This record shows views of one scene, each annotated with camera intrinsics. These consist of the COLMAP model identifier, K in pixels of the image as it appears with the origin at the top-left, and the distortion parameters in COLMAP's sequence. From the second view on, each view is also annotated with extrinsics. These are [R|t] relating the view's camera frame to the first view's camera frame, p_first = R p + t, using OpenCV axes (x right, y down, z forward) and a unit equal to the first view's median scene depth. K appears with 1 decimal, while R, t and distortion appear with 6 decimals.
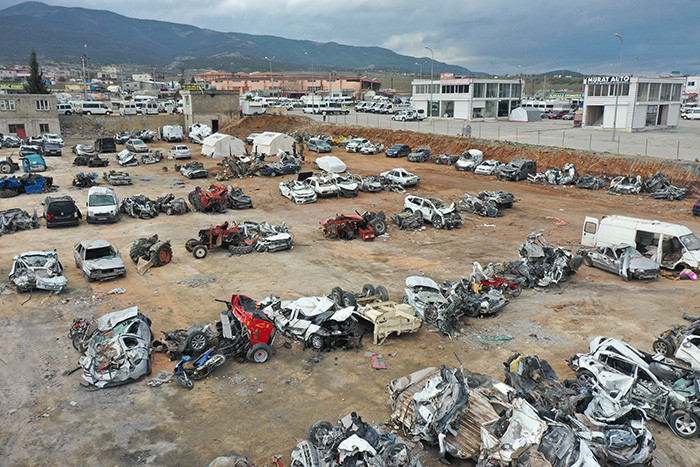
lens RADIAL K [[553.1, 0, 351.4], [0, 553.1, 232.4], [0, 0, 1]] dist [0.010101, 0.003274]
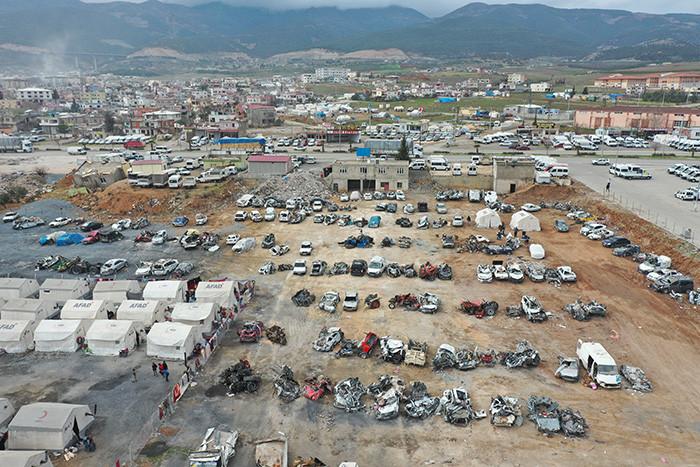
lens RADIAL K [[553.1, 0, 349.1], [0, 553.1, 233.4], [0, 0, 1]] dist [0.010101, 0.003274]
pose [[0.761906, 0.162203, -0.627049, 0.471418], [-0.147695, 0.986137, 0.075632, -0.196836], [0.630624, 0.034988, 0.775300, -0.424605]]
